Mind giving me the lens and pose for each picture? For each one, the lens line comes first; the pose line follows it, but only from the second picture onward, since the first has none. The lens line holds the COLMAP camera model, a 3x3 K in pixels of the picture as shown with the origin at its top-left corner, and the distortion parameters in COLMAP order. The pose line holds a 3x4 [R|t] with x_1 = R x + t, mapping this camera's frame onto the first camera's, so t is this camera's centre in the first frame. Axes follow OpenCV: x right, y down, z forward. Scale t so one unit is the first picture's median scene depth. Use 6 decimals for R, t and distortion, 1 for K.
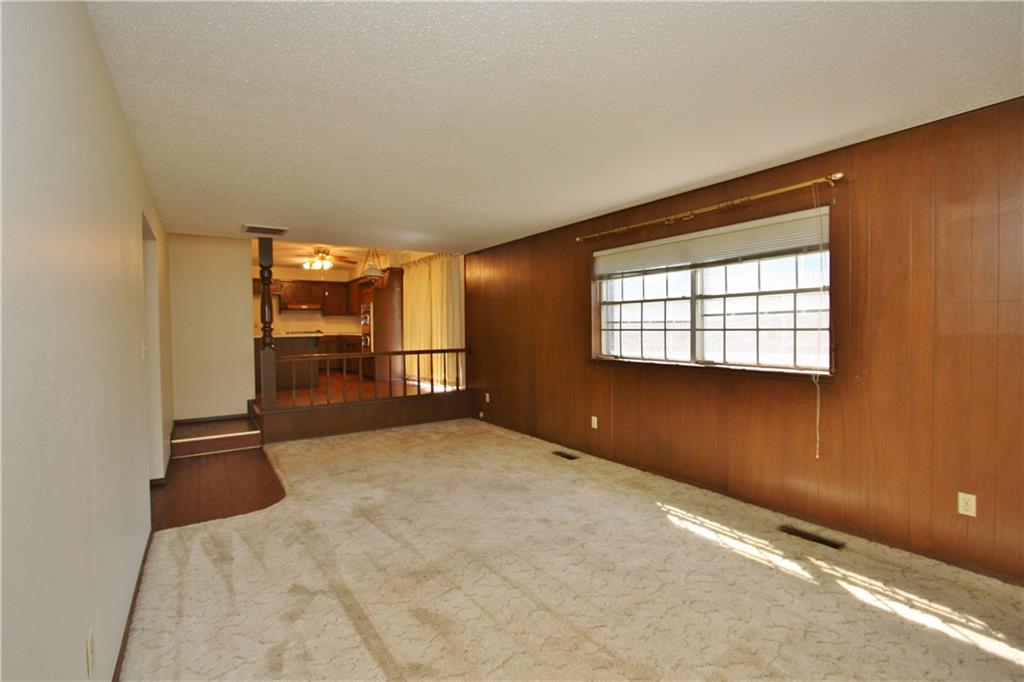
lens RADIAL K [[475.5, 0, 512.1], [0, 475.5, 338.3], [0, 0, 1]] dist [-0.027093, 0.008290]
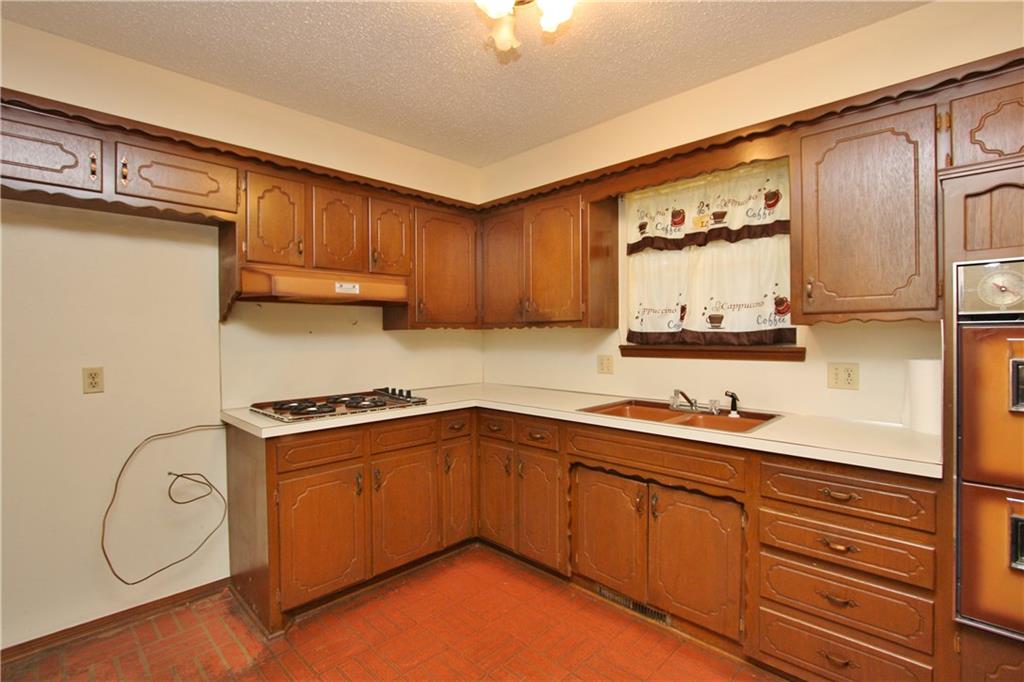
lens RADIAL K [[475.5, 0, 512.1], [0, 475.5, 338.3], [0, 0, 1]] dist [-0.027093, 0.008290]
pose [[0.977387, 0.003182, 0.211434, -0.491293], [-0.000204, 0.999900, -0.014105, -0.048103], [-0.211458, 0.013743, 0.977290, 0.916836]]
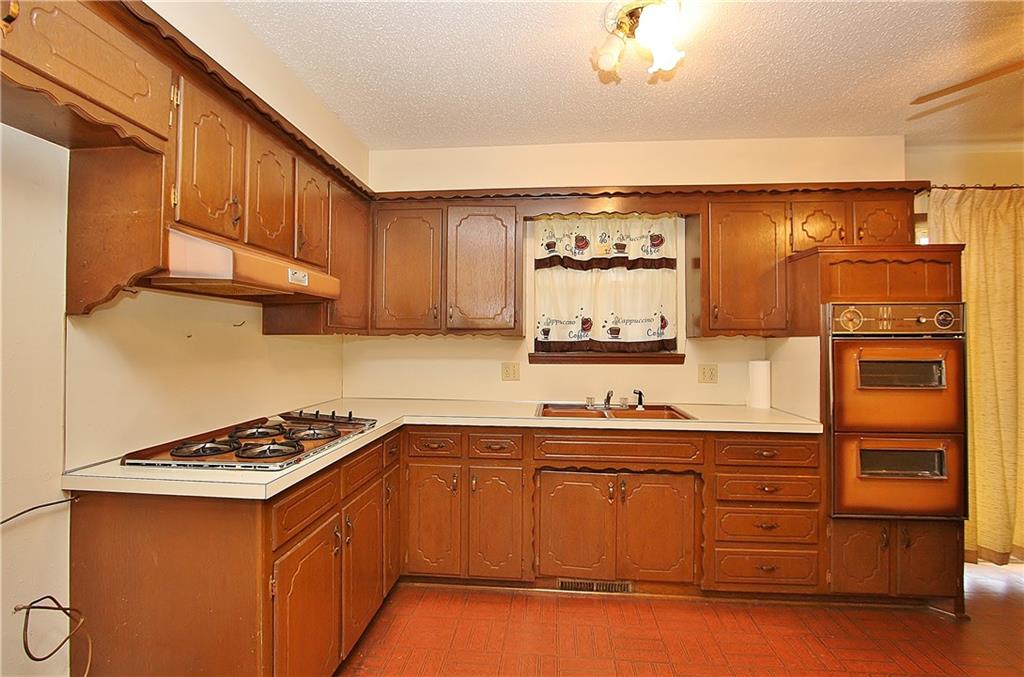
lens RADIAL K [[478.0, 0, 512.3], [0, 478.0, 335.7], [0, 0, 1]] dist [-0.014205, 0.001031]
pose [[0.622519, 0.021981, 0.782296, -0.623706], [0.004864, 0.999478, -0.031954, -0.049429], [-0.782589, 0.023697, 0.622087, 1.005841]]
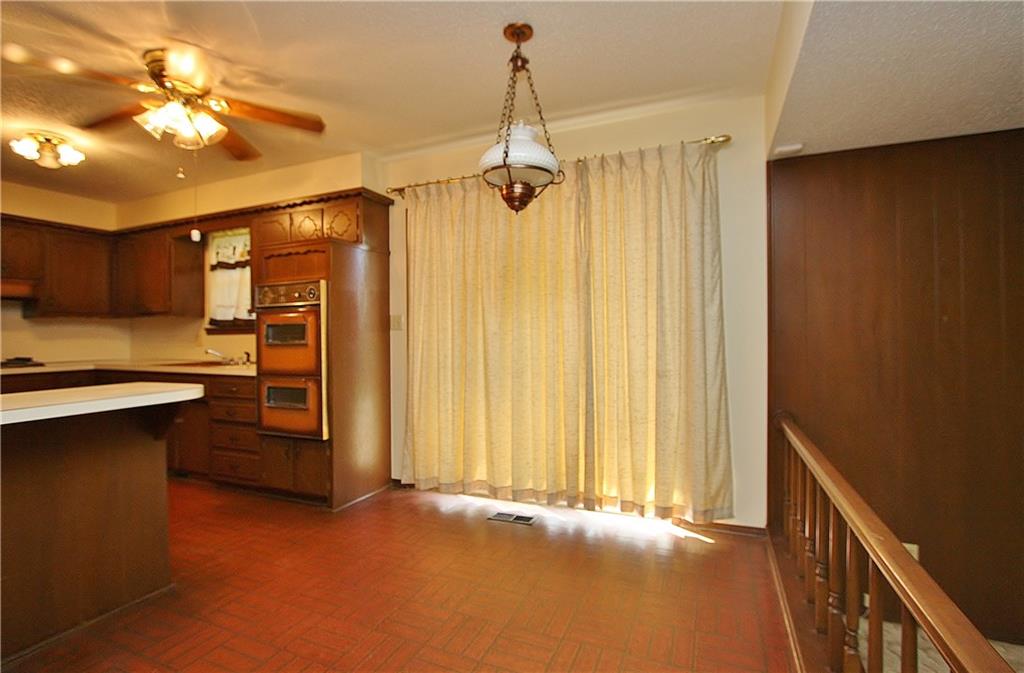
lens RADIAL K [[478.0, 0, 512.3], [0, 478.0, 333.7], [0, 0, 1]] dist [-0.014205, 0.001031]
pose [[0.838814, 0.003447, 0.544408, -0.358971], [0.012885, 0.999574, -0.026182, -0.025323], [-0.544266, 0.028977, 0.838412, 0.623199]]
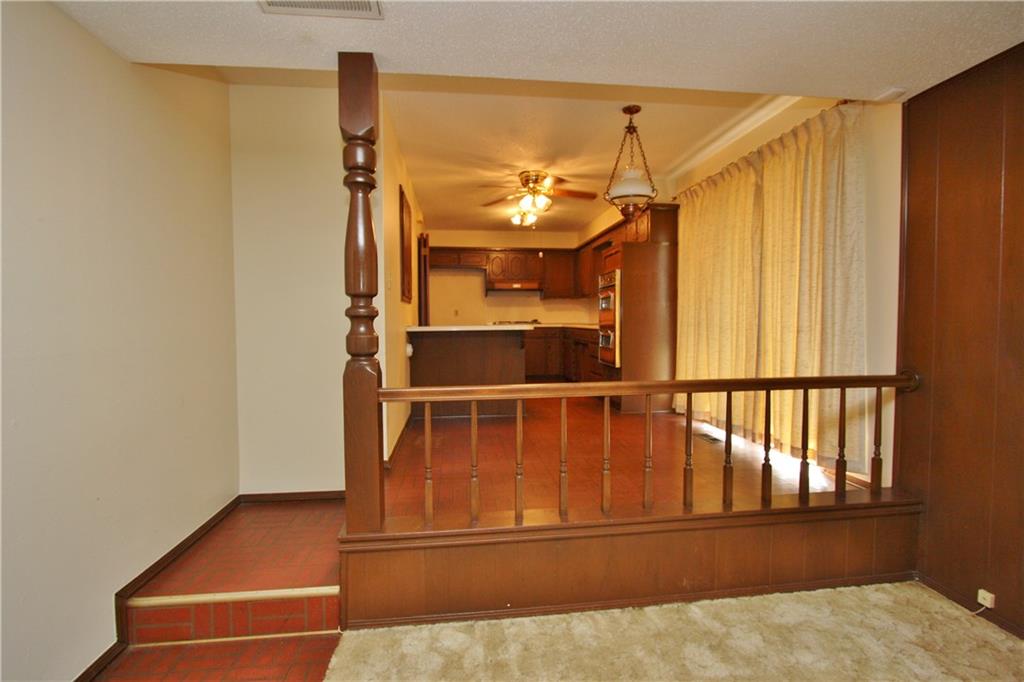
lens RADIAL K [[477.0, 0, 500.2], [0, 477.0, 336.9], [0, 0, 1]] dist [0.000681, 0.000168]
pose [[0.880735, 0.024898, -0.472955, -0.149797], [-0.017273, 0.999641, 0.020458, -0.006267], [0.473294, -0.009849, 0.880849, 0.438812]]
